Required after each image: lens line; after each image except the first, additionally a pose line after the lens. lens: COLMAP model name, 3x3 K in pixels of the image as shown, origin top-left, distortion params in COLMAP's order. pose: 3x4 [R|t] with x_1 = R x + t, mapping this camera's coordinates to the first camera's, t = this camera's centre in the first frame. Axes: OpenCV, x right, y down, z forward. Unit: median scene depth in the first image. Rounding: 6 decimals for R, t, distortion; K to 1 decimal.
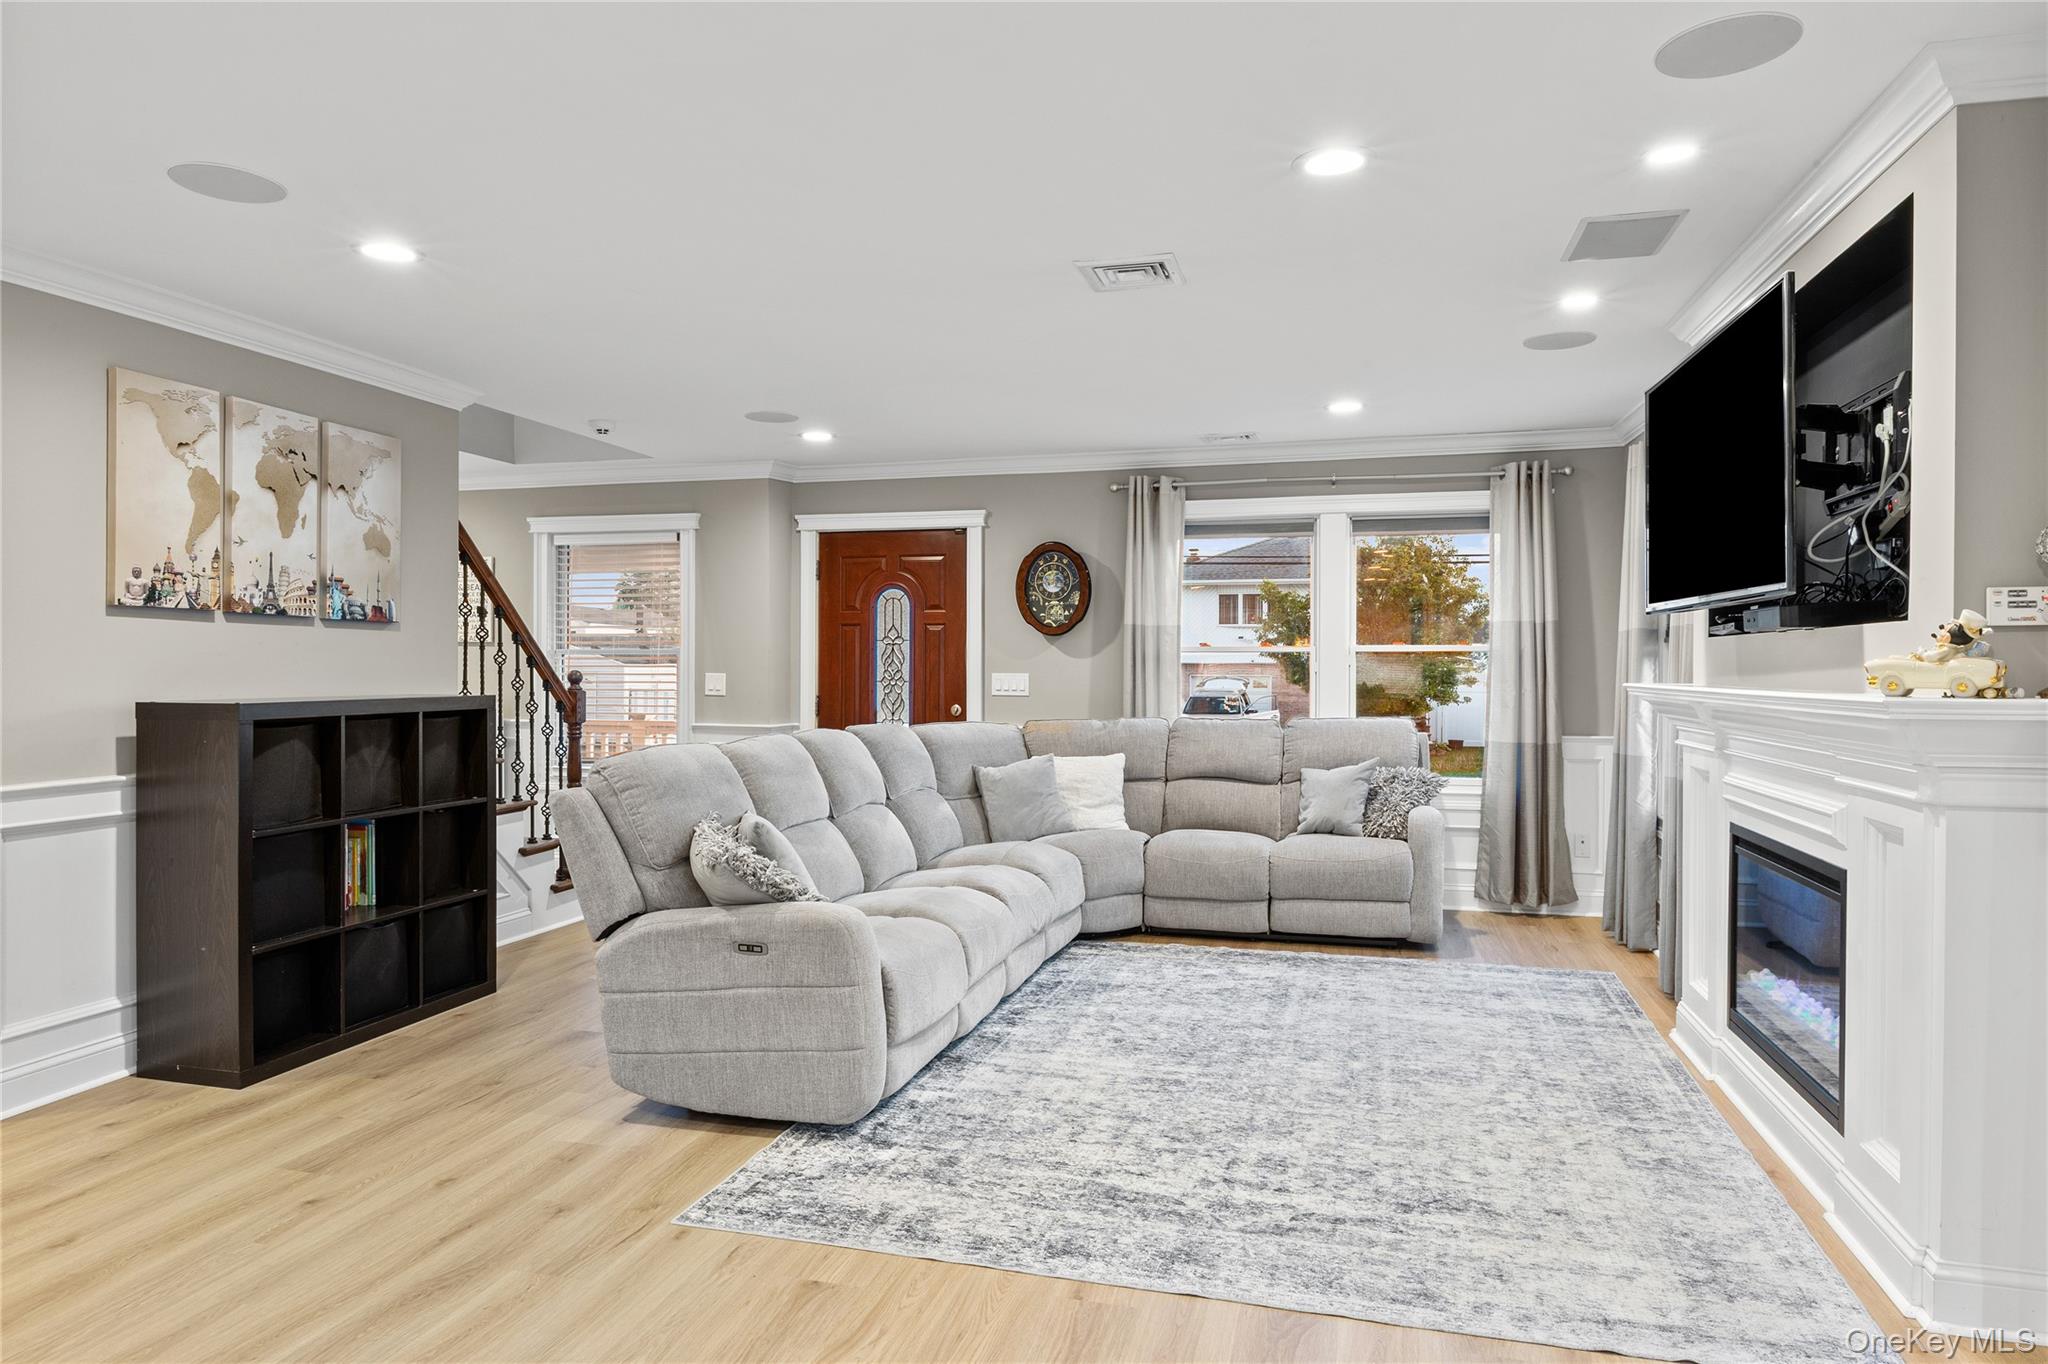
lens RADIAL K [[1253.0, 0, 1026.6], [0, 1253.0, 673.1], [0, 0, 1]] dist [-0.003216, -0.000431]
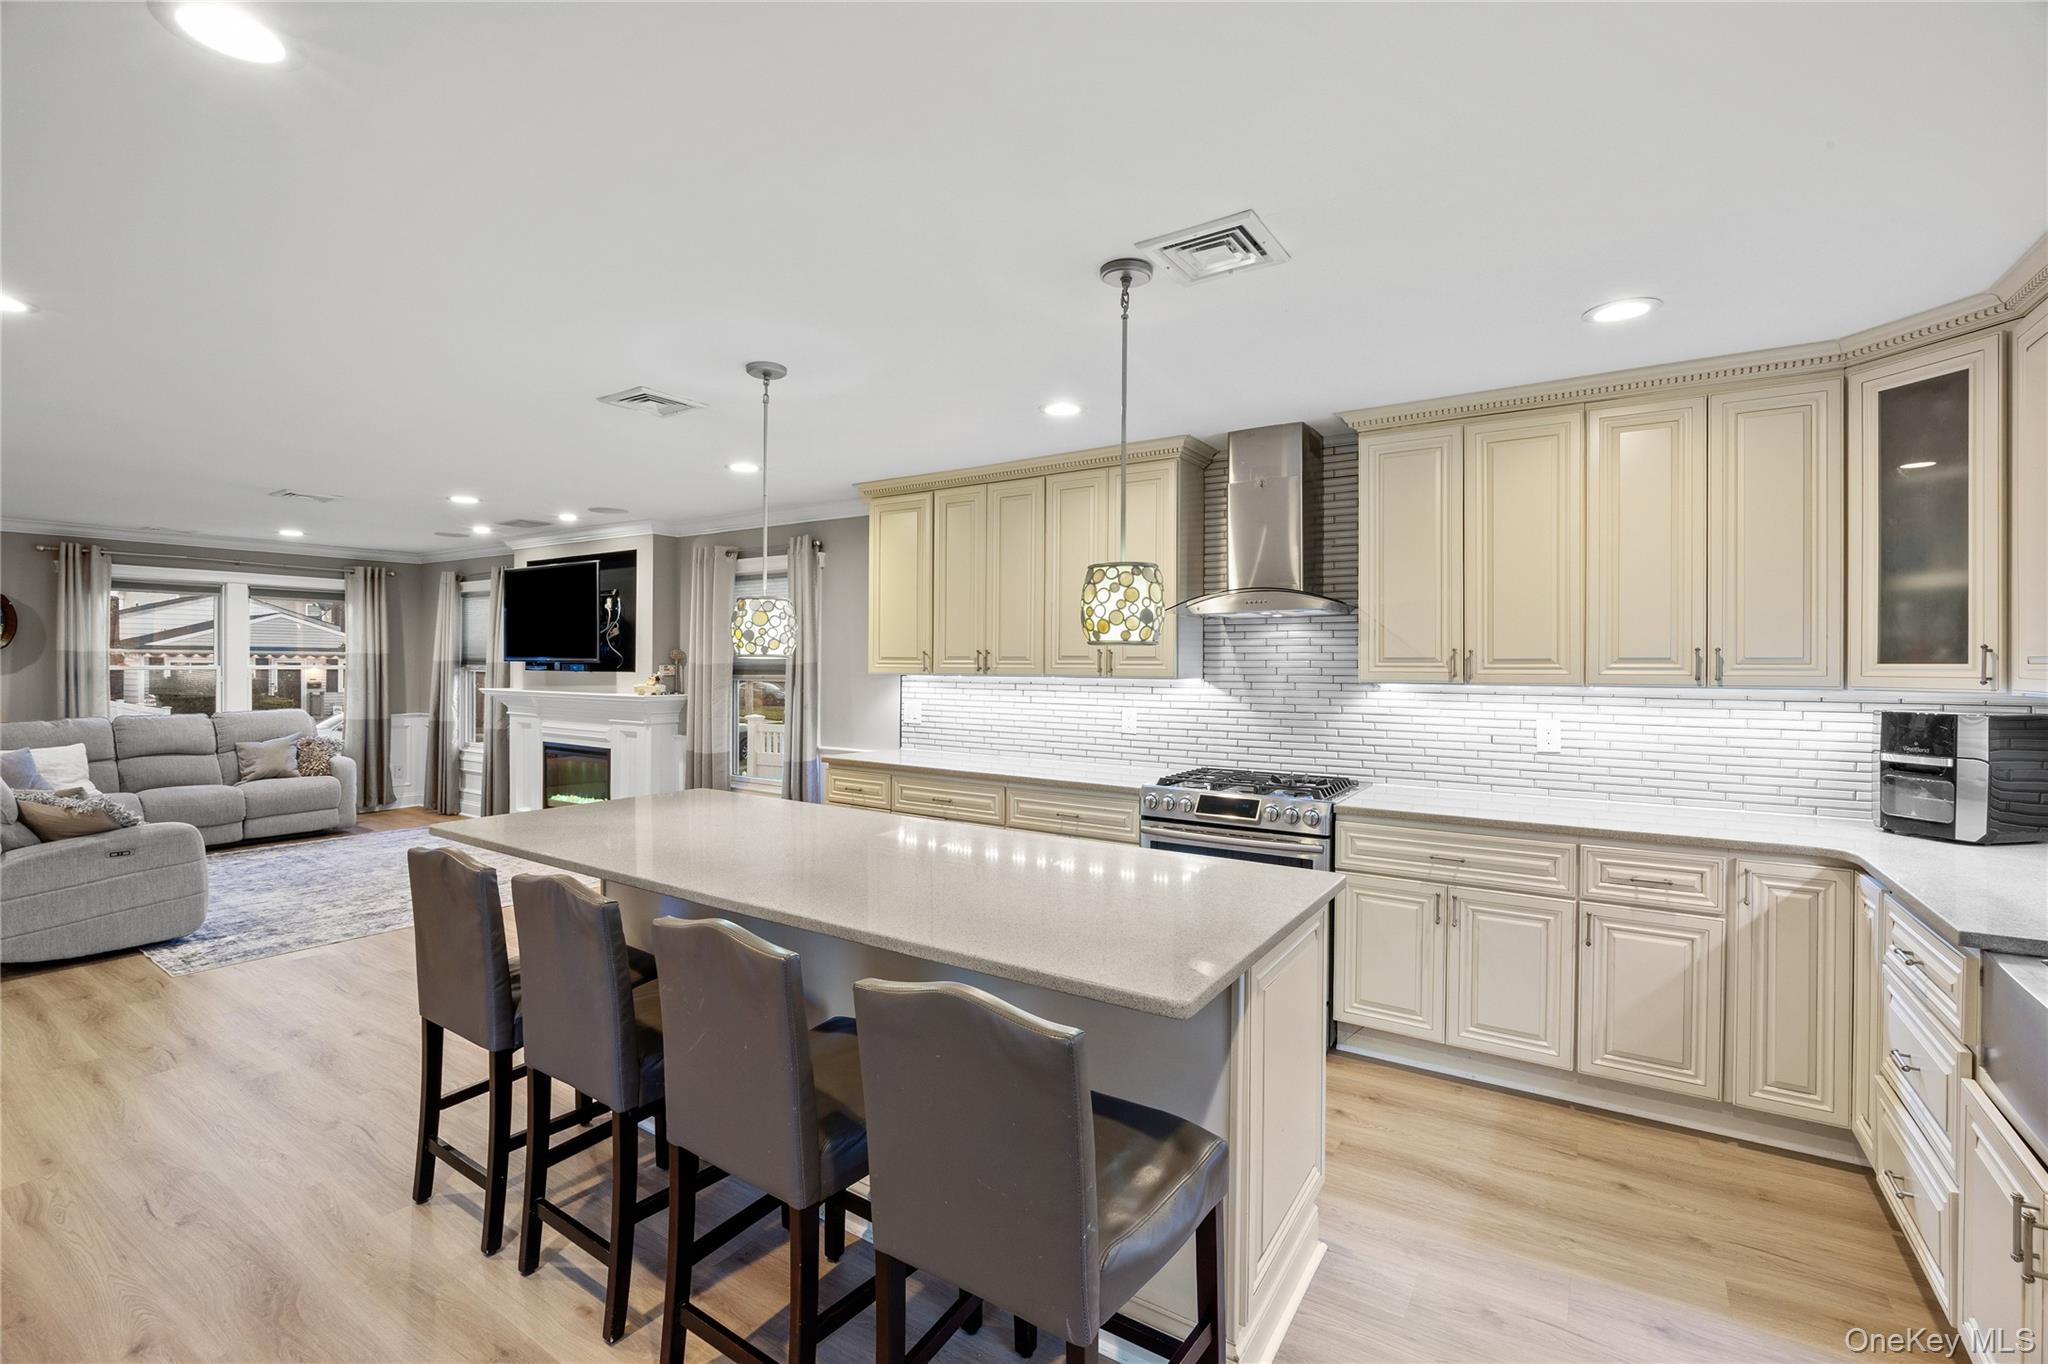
lens RADIAL K [[912.0, 0, 1033.4], [0, 912.0, 664.9], [0, 0, 1]] dist [-0.015591, 0.002686]
pose [[0.317497, -0.004702, 0.948248, -0.783145], [-0.001451, 0.999984, 0.005445, -0.045652], [-0.948258, -0.003104, 0.317485, -0.494261]]
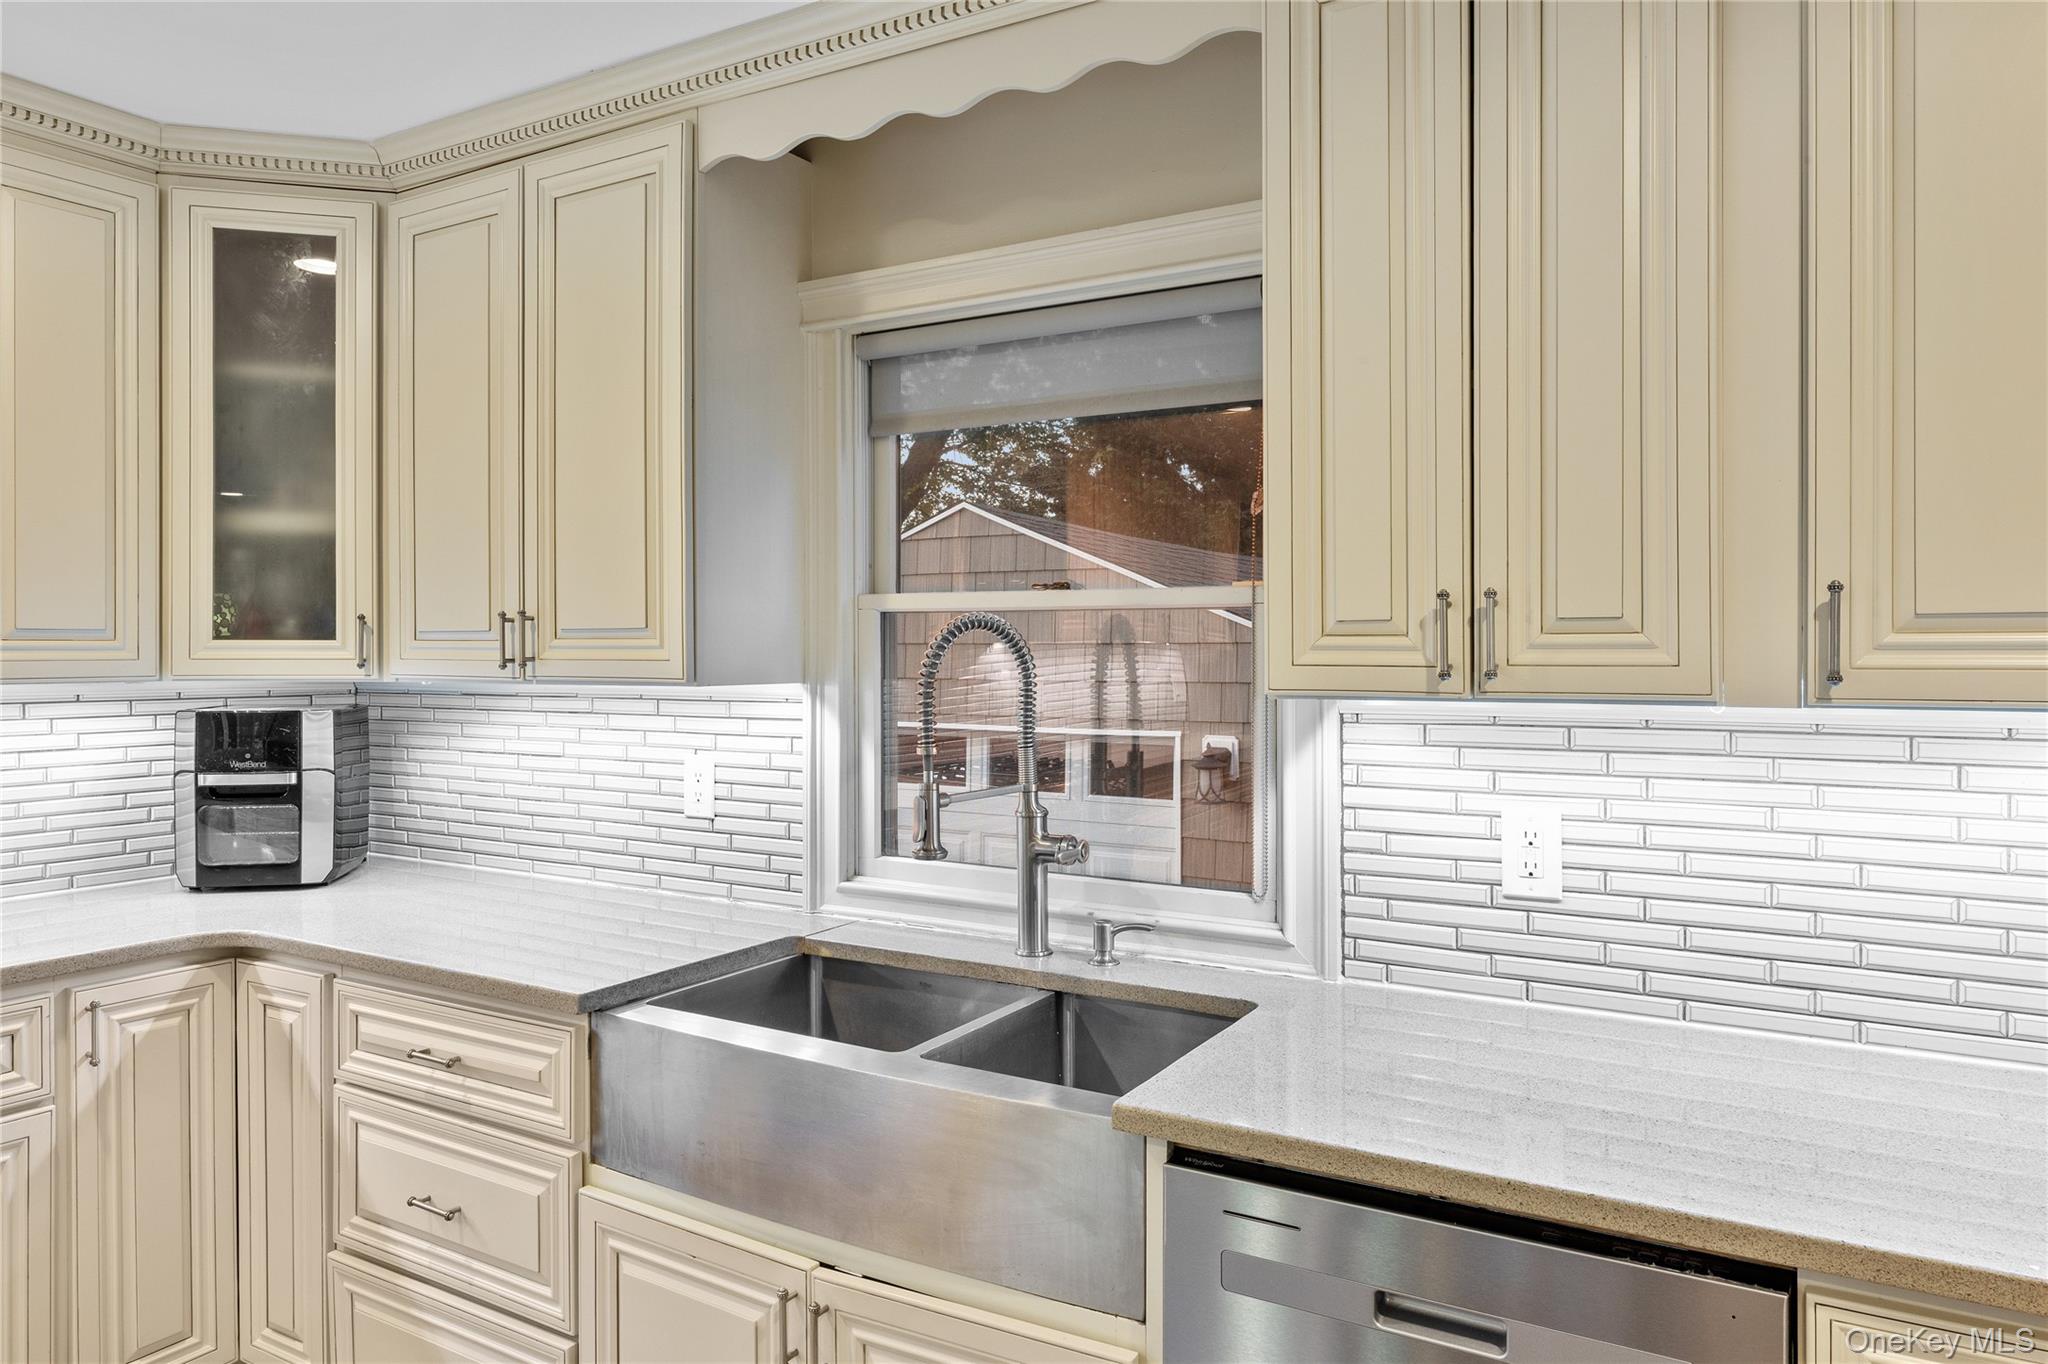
lens RADIAL K [[1360.5, 0, 1024.4], [0, 1360.5, 647.4], [0, 0, 1]] dist [-0.000303, 0.005839]
pose [[-0.962892, -0.005602, 0.269828, -0.532150], [-0.005793, 0.999983, 0.000090, -0.042527], [-0.269824, -0.001476, -0.962908, -0.350503]]
